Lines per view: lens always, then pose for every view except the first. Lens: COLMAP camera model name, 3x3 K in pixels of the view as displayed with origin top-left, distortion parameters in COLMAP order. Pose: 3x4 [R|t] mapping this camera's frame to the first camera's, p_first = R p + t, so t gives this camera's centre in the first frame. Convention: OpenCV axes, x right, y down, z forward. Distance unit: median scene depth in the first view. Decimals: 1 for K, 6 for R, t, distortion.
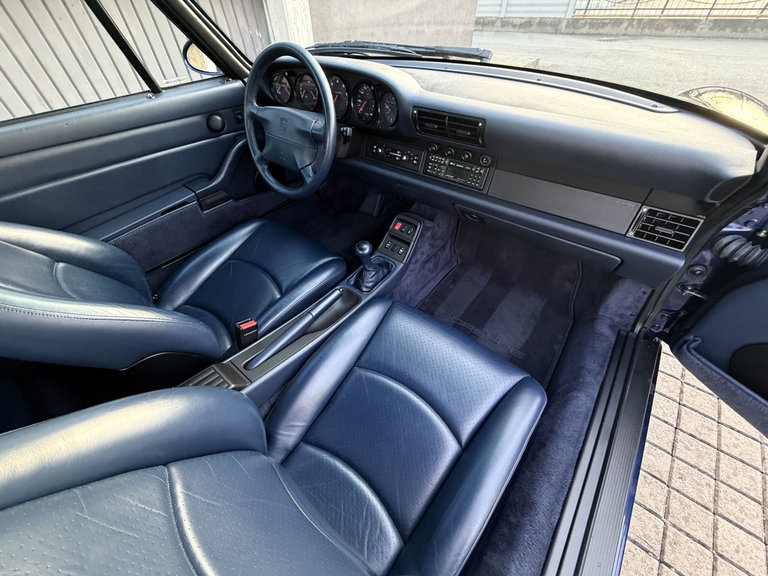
lens RADIAL K [[308.3, 0, 383.0], [0, 308.3, 287.3], [0, 0, 1]] dist [0.000593, 0.000054]
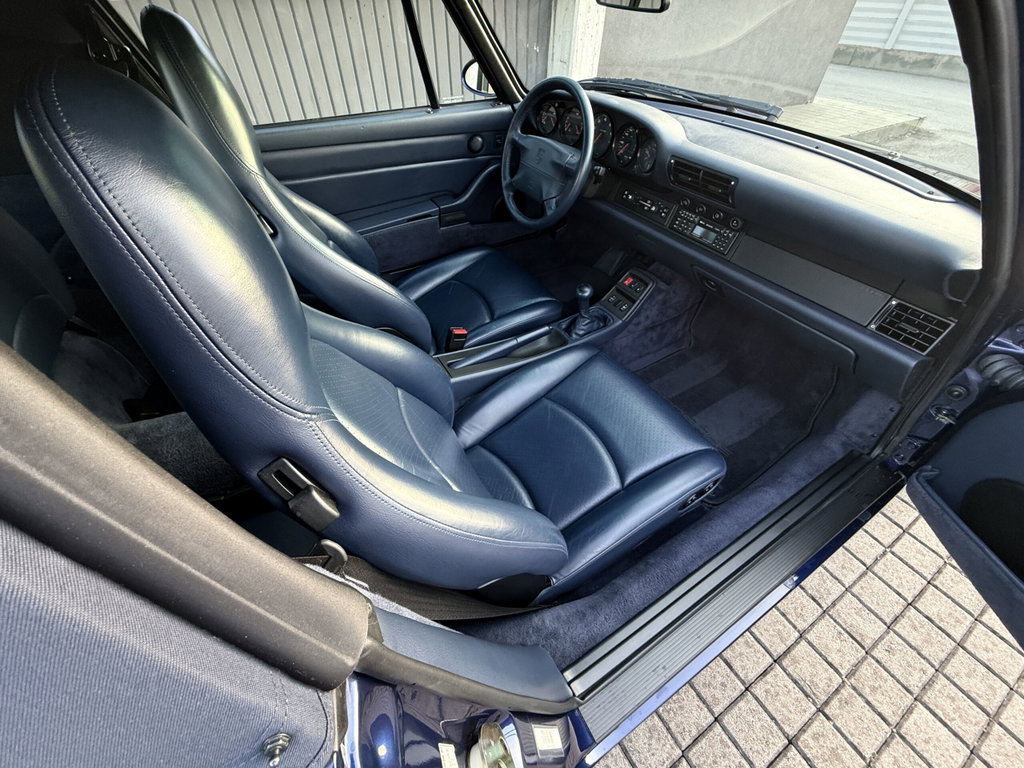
lens RADIAL K [[411.0, 0, 510.6], [0, 411.0, 383.0], [0, 0, 1]] dist [0.000593, 0.000054]
pose [[0.938760, 0.267331, -0.217401, 0.075904], [-0.267520, 0.963112, 0.029129, 0.172295], [0.217169, 0.030814, 0.975648, -0.300374]]
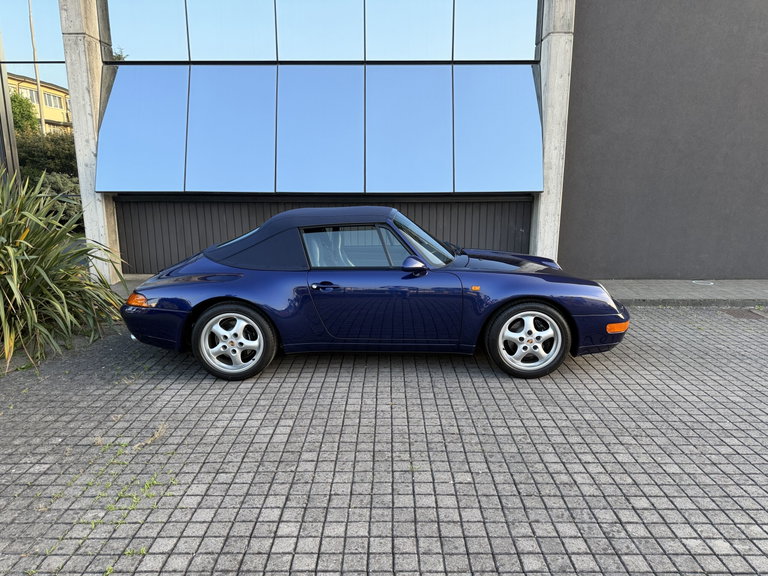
lens RADIAL K [[543.2, 0, 383.3], [0, 543.2, 288.2], [0, 0, 1]] dist [0.068280, -0.085276]
pose [[0.616349, 0.185142, -0.765399, 3.993077], [-0.555933, 0.790690, -0.256414, 1.380051], [0.557720, 0.583551, 0.590268, -2.403021]]
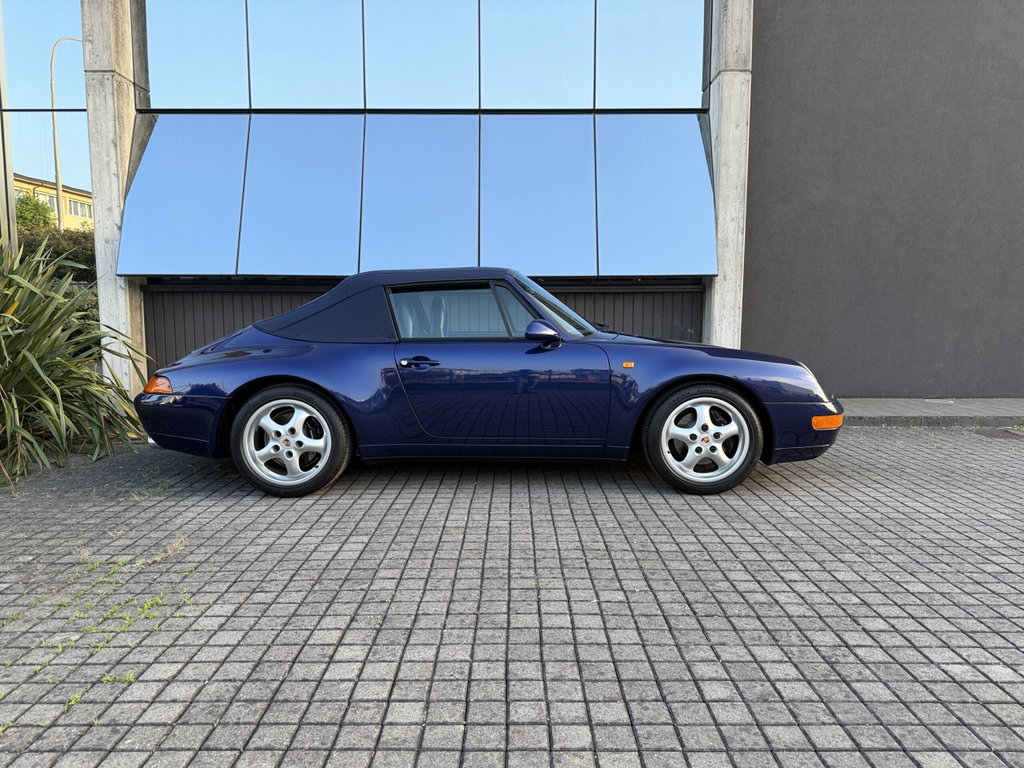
lens RADIAL K [[723.6, 0, 508.9], [0, 723.6, 382.9], [0, 0, 1]] dist [0.066140, -0.081795]
pose [[0.617116, 0.105475, -0.779771, 3.959334], [-0.556149, 0.759510, -0.337405, 1.740866], [0.556656, 0.641887, 0.527366, -1.916206]]
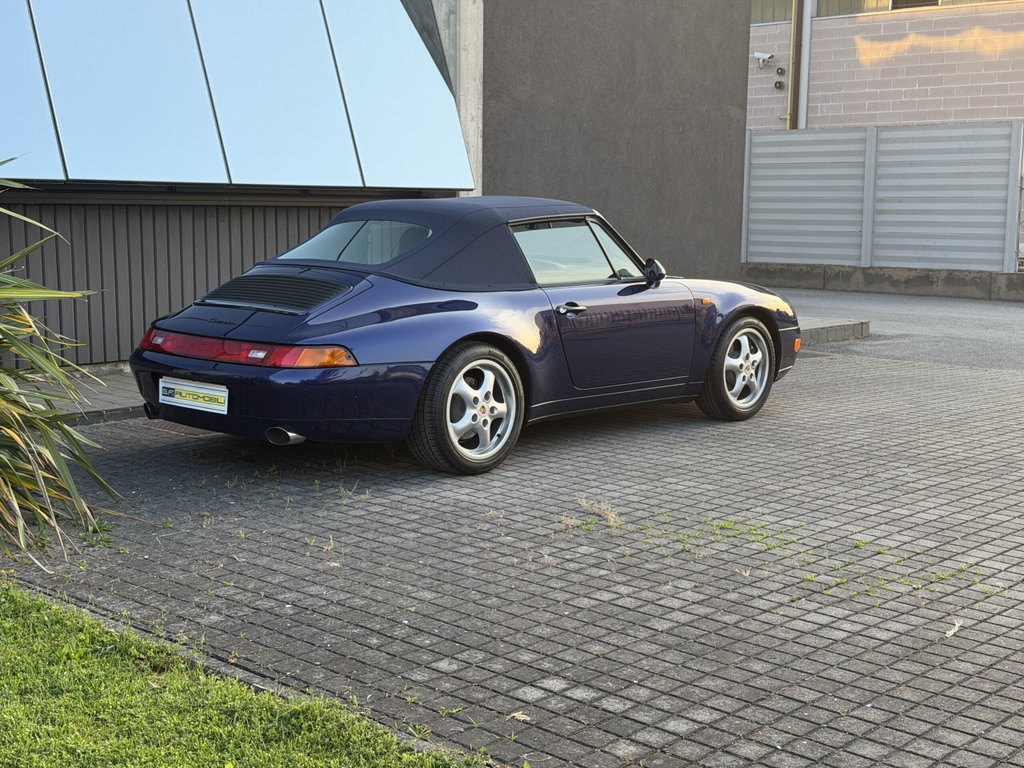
lens RADIAL K [[1437.7, 0, 525.0], [0, 1437.7, 384.2], [0, 0, 1]] dist [0.177026, -0.007158]
pose [[0.997368, 0.046221, -0.055869, 0.379650], [-0.070342, 0.803765, -0.590774, 5.596158], [0.017600, 0.593149, 0.804900, -6.241557]]
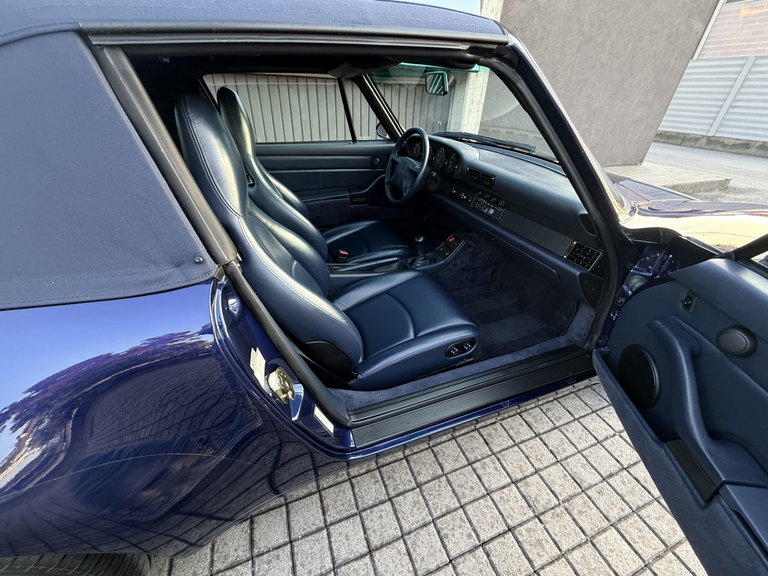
lens RADIAL K [[308.3, 0, 383.0], [0, 308.3, 287.3], [0, 0, 1]] dist [0.000593, 0.000054]
pose [[0.864713, 0.318938, -0.388008, 0.475480], [-0.389820, 0.913295, -0.118034, 0.371380], [0.316720, 0.253319, 0.914067, -0.497367]]
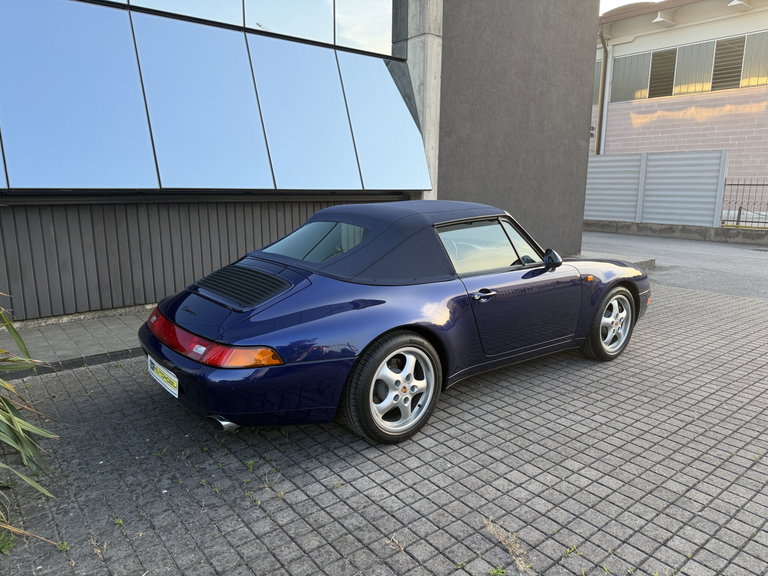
lens RADIAL K [[542.5, 0, 387.1], [0, 542.5, 287.8], [0, 0, 1]] dist [0.094458, -0.138621]
pose [[0.976088, 0.073357, -0.204624, 0.276368], [-0.172767, 0.833090, -0.525464, 2.516022], [0.131924, 0.548252, 0.825843, -3.201690]]
